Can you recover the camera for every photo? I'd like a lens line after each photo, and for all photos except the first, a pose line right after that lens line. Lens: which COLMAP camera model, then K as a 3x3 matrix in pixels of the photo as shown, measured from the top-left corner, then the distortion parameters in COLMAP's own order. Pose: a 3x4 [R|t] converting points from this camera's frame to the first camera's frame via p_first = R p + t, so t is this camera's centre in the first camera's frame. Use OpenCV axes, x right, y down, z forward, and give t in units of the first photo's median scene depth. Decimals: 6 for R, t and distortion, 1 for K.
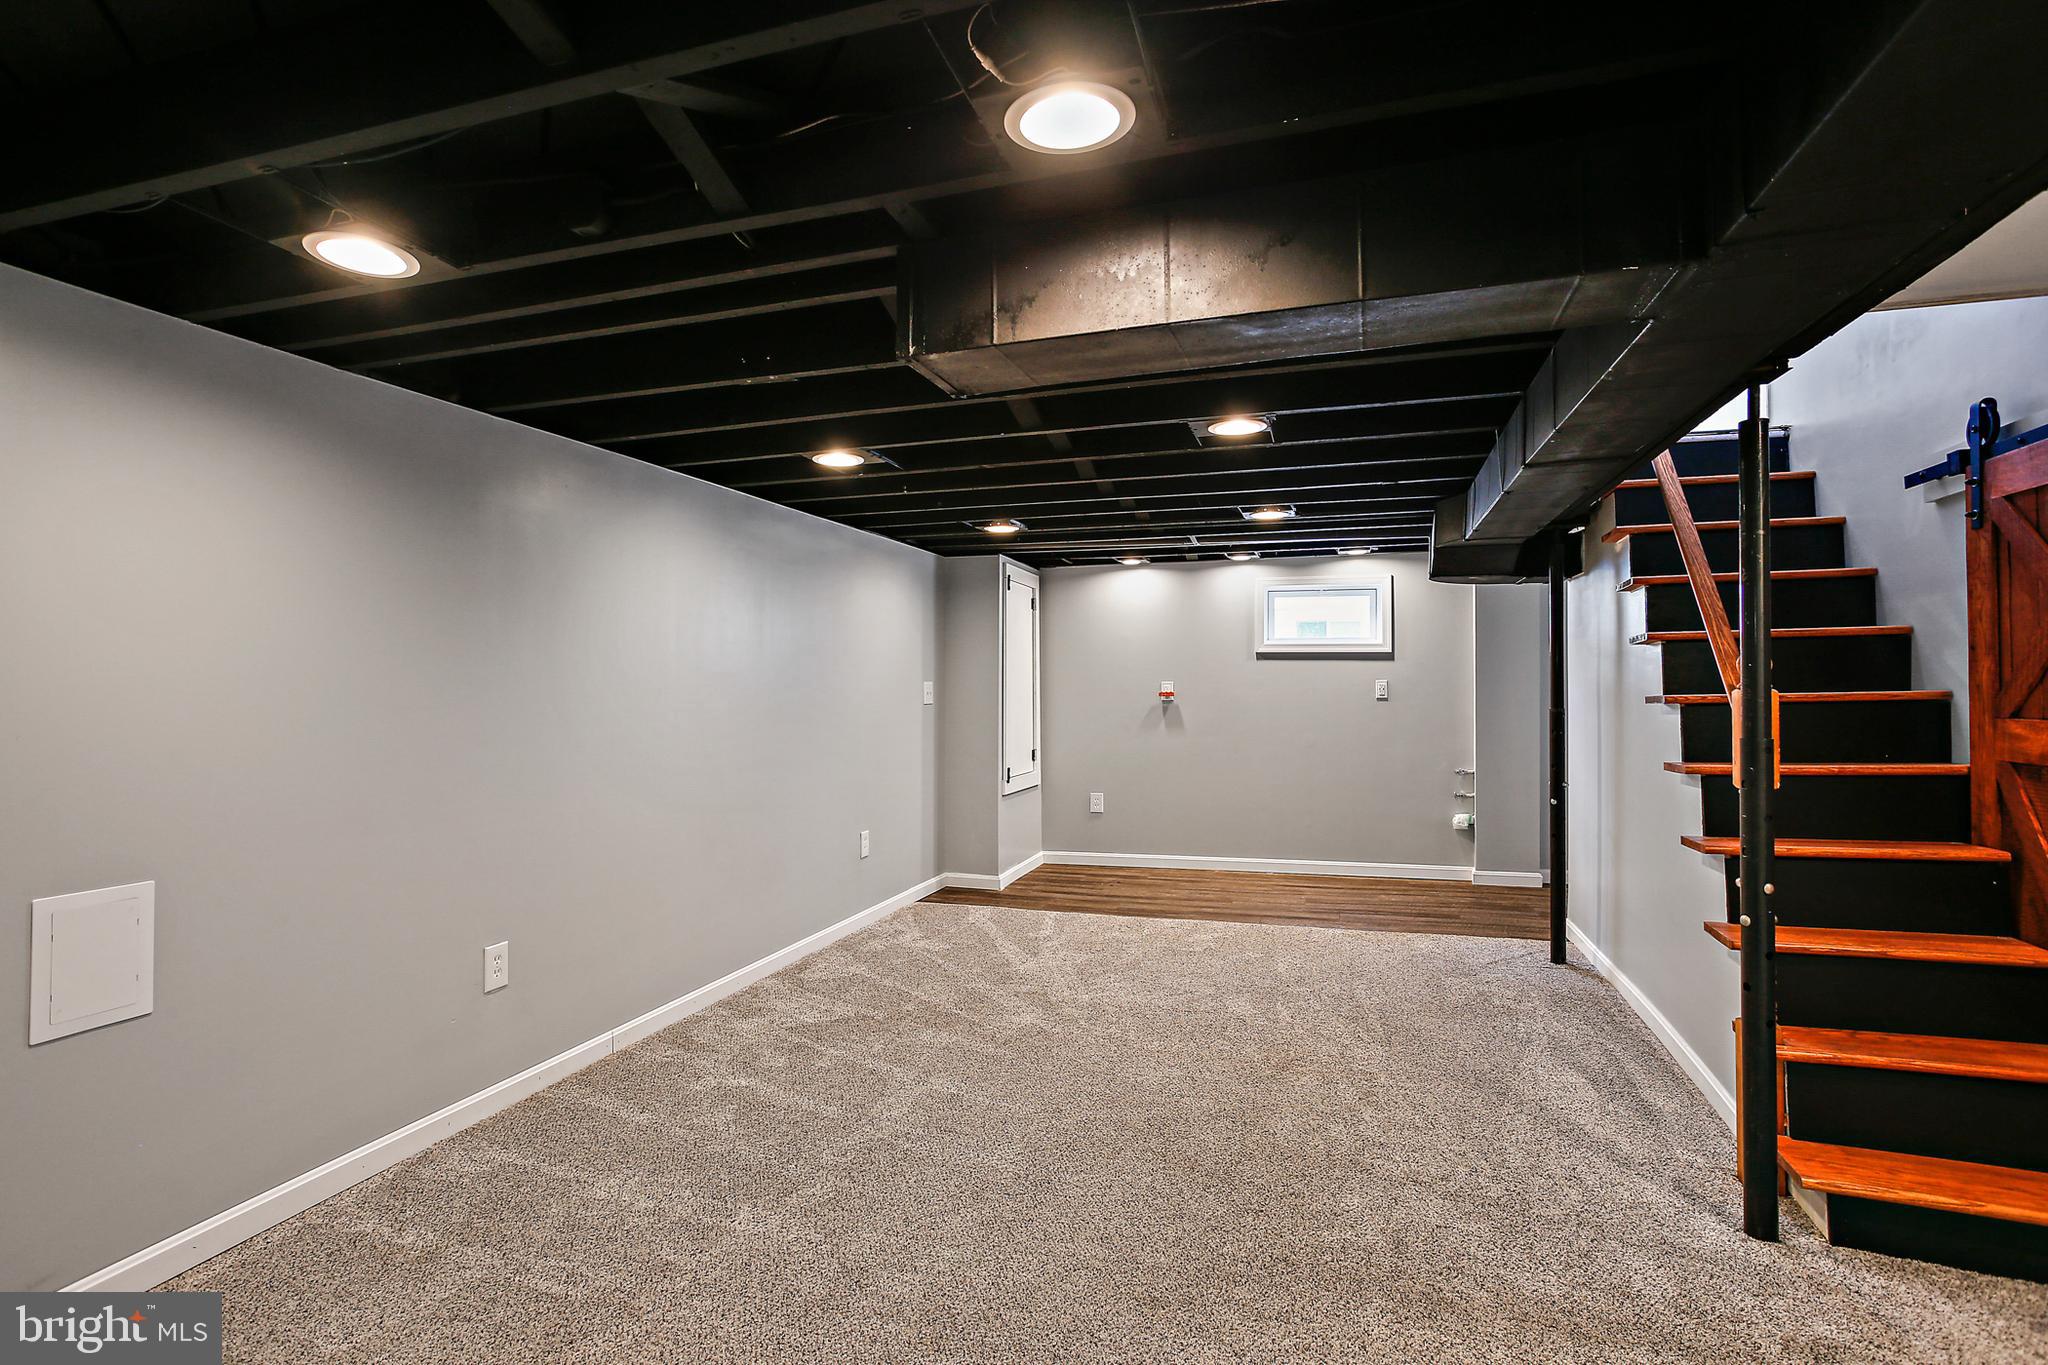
lens RADIAL K [[1001.3, 0, 1024.0], [0, 1001.3, 682.5], [0, 0, 1]] dist [-0.057042, 0.038717]
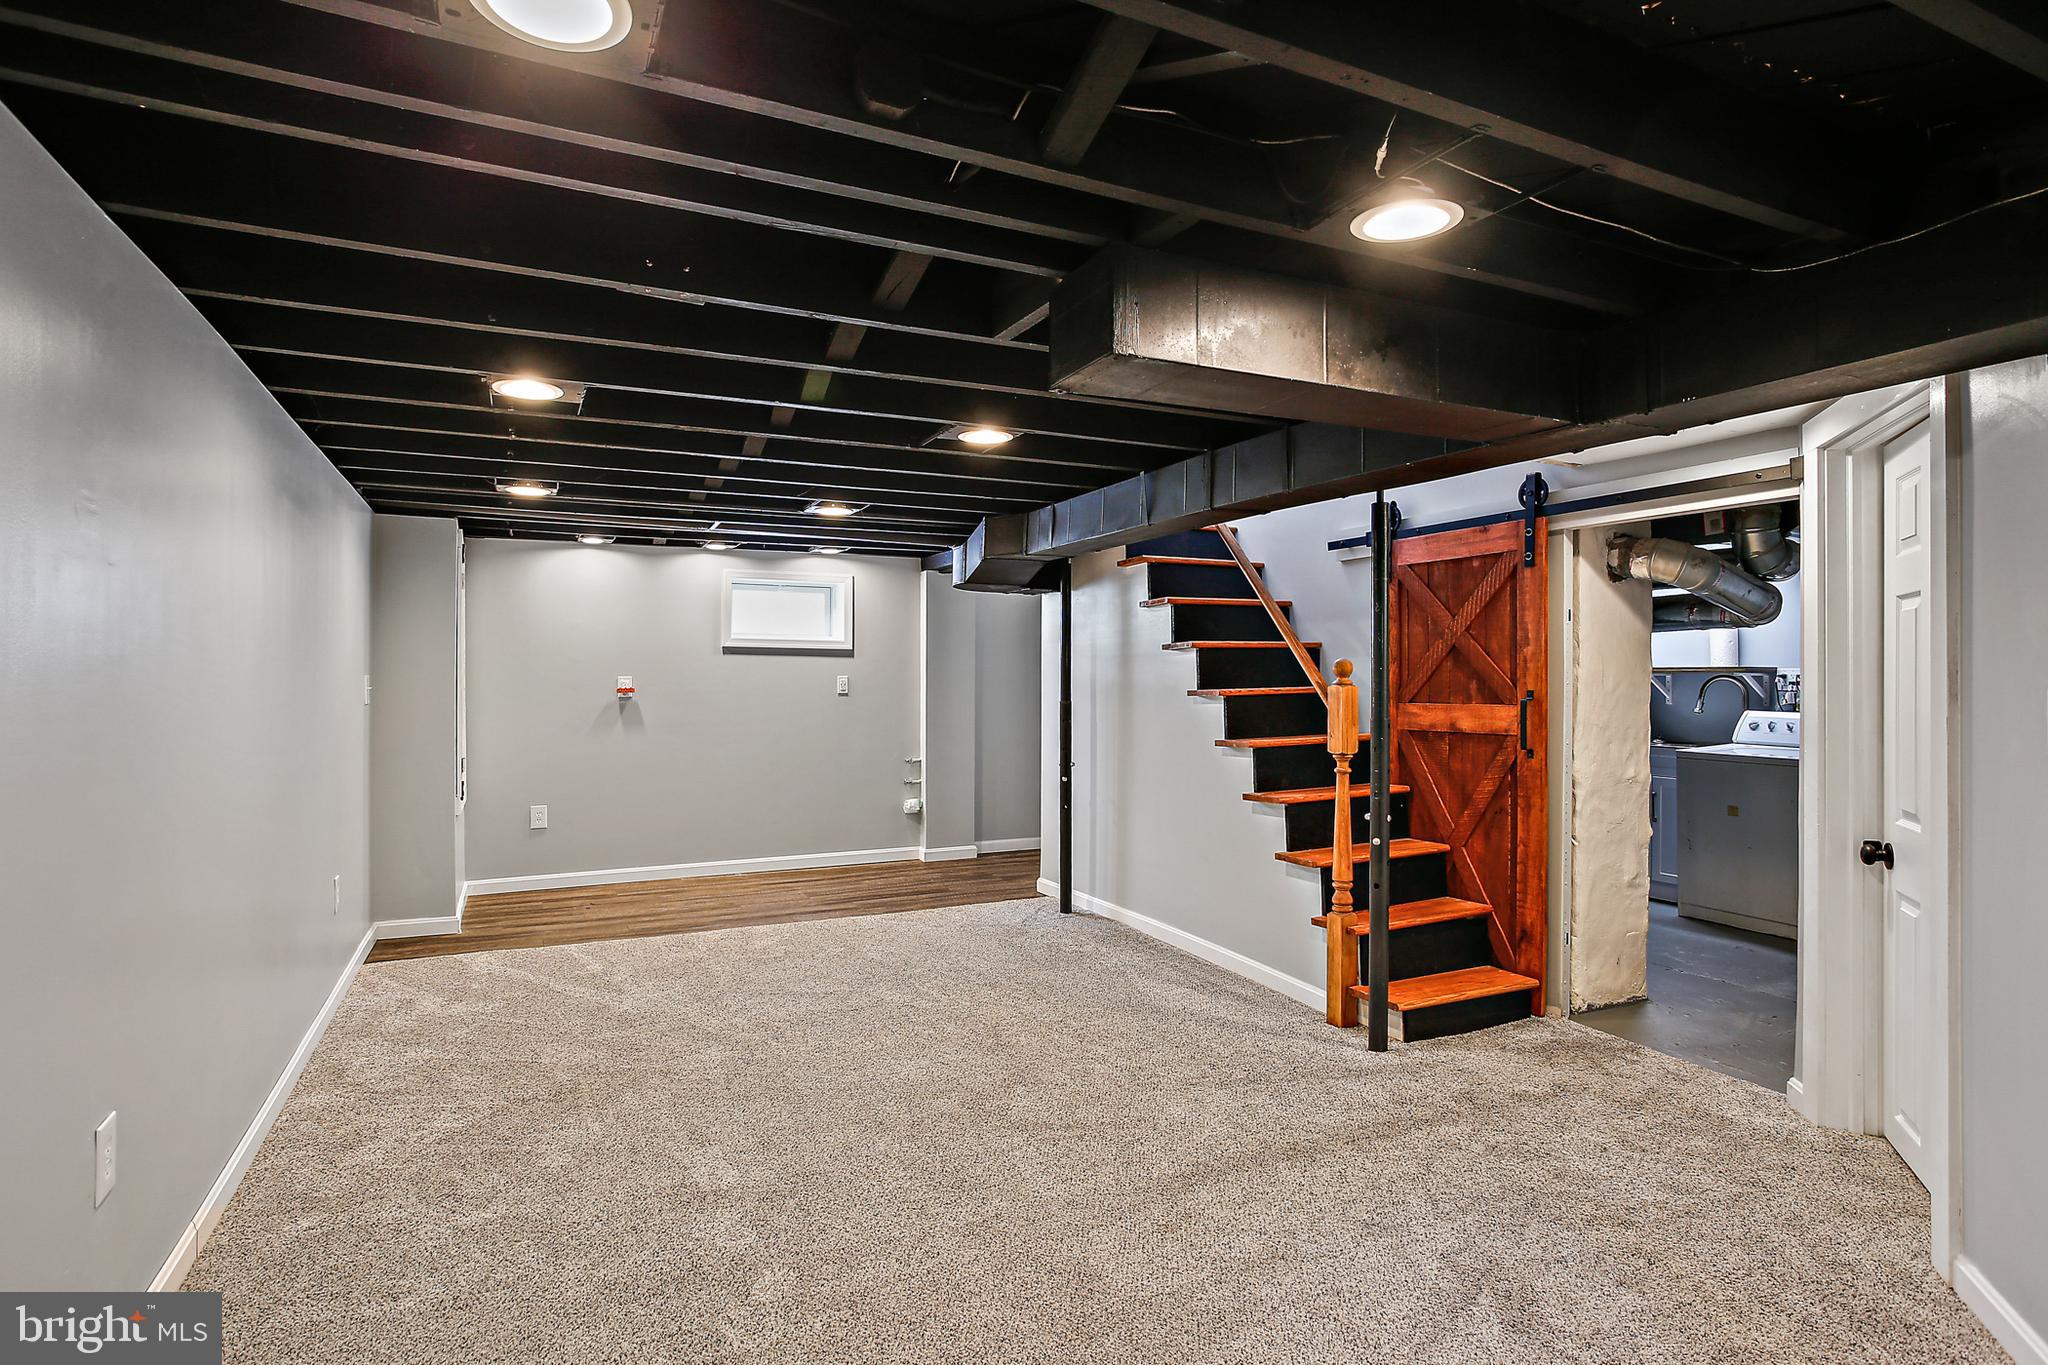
lens RADIAL K [[1038.2, 0, 1024.0], [0, 1038.2, 682.5], [0, 0, 1]] dist [-0.059424, 0.045639]
pose [[0.726710, 0.002113, 0.686941, -0.367453], [-0.005054, 0.999985, 0.002270, 0.001466], [-0.686926, -0.005122, 0.726709, 0.122443]]
